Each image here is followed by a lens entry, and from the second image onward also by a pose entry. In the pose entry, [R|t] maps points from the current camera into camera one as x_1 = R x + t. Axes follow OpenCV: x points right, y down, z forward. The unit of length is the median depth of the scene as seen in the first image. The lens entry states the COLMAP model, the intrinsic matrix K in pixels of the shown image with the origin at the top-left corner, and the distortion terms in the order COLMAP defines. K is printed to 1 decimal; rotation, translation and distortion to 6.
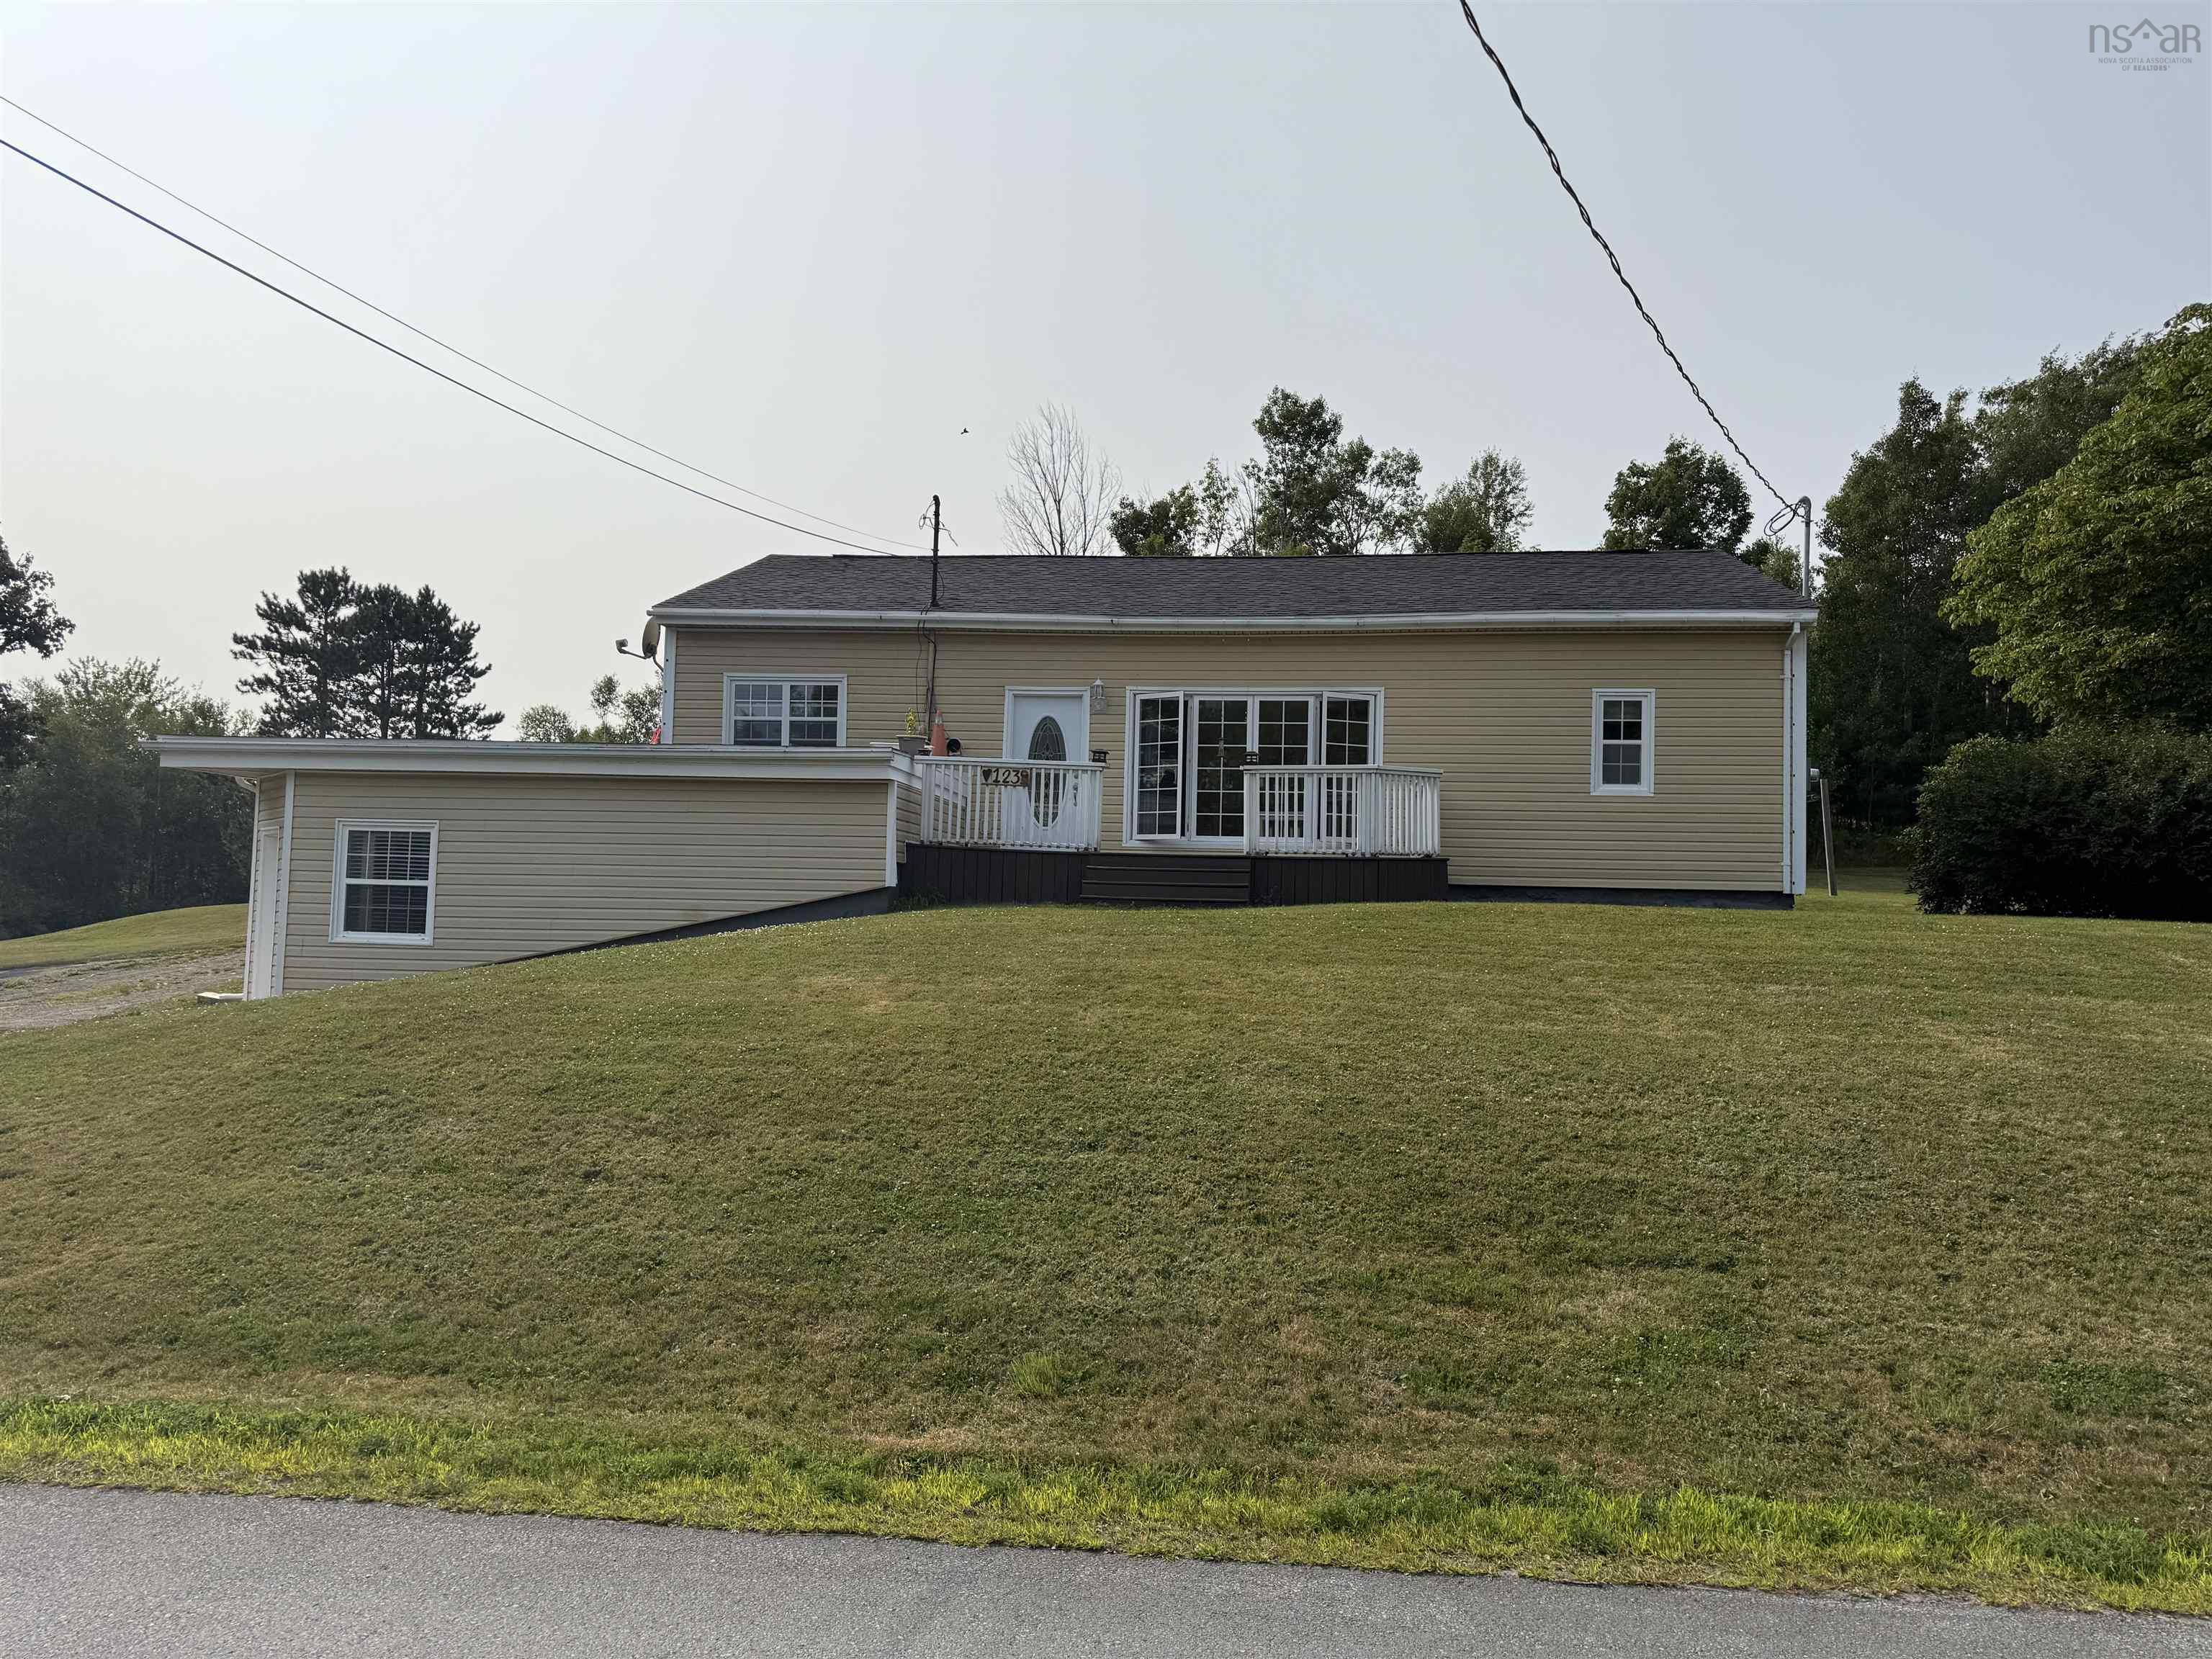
lens RADIAL K [[1541.5, 0, 1111.7], [0, 1541.5, 842.1], [0, 0, 1]] dist [0.131622, -0.152959]
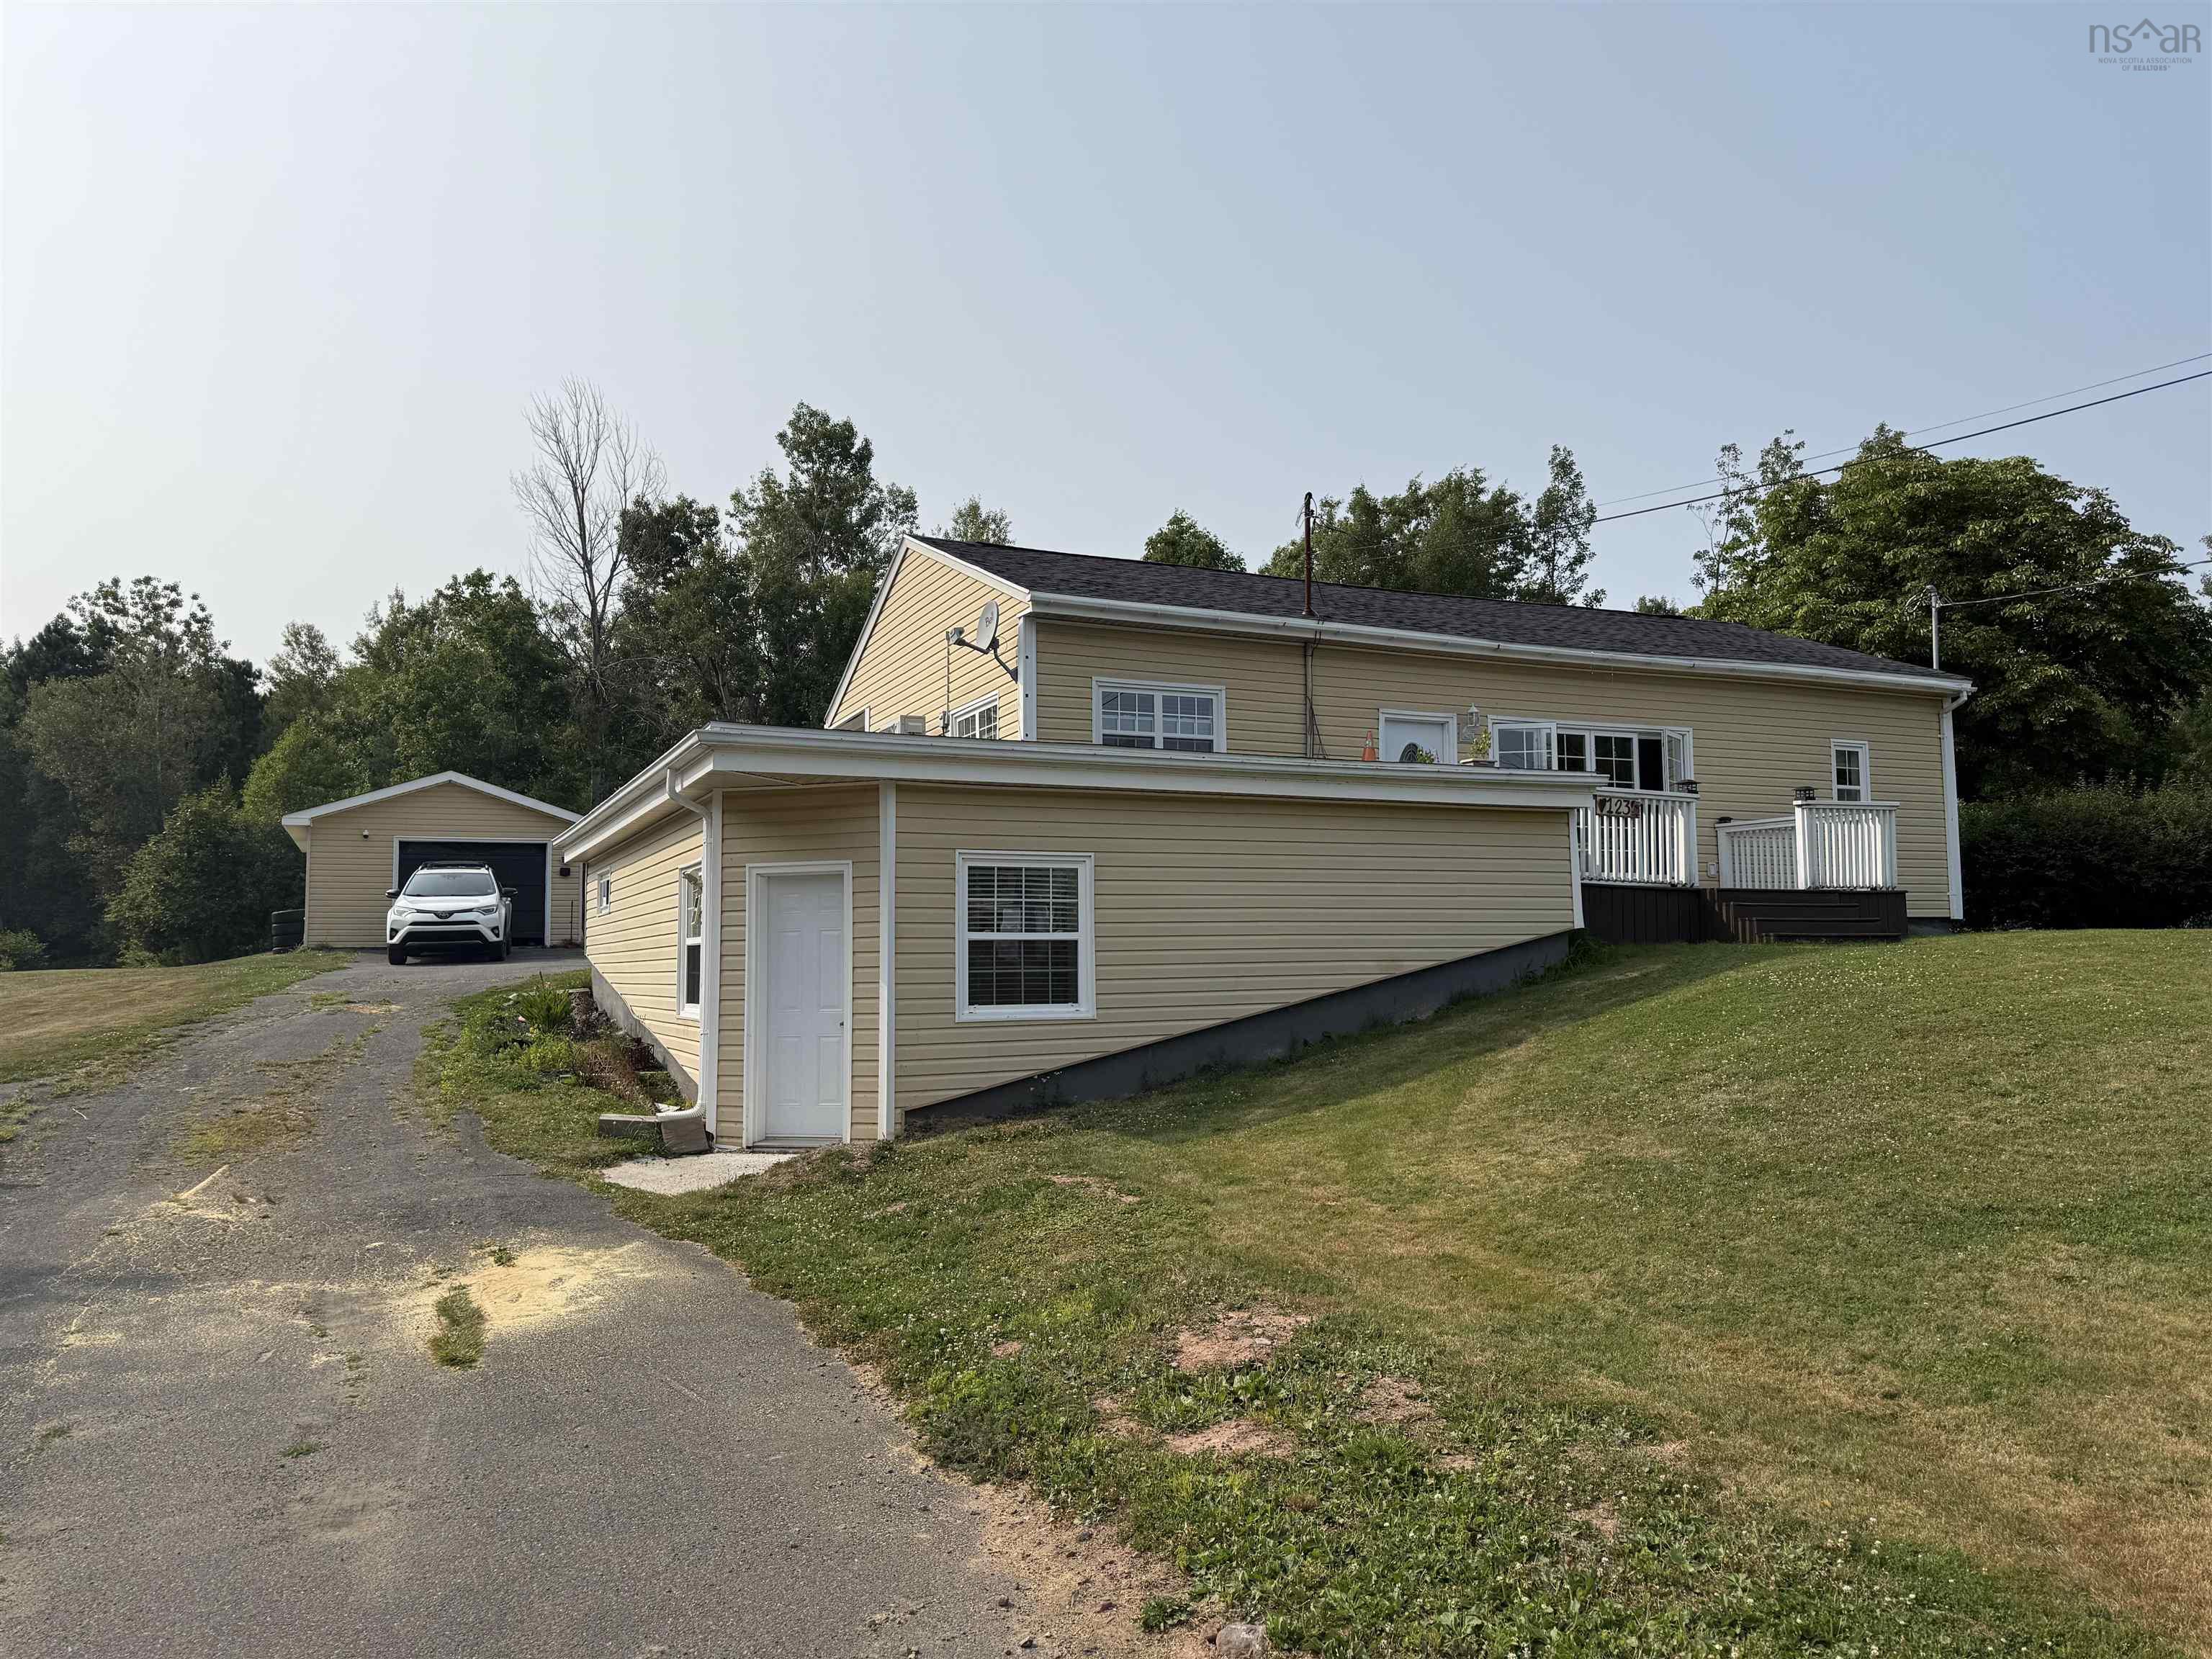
lens RADIAL K [[1541.5, 0, 1111.7], [0, 1541.5, 842.1], [0, 0, 1]] dist [0.131622, -0.152959]
pose [[0.850640, 0.007332, 0.525697, -0.801730], [0.006875, 0.999662, -0.025067, -0.000148], [-0.525703, 0.024937, 0.850302, 0.357931]]
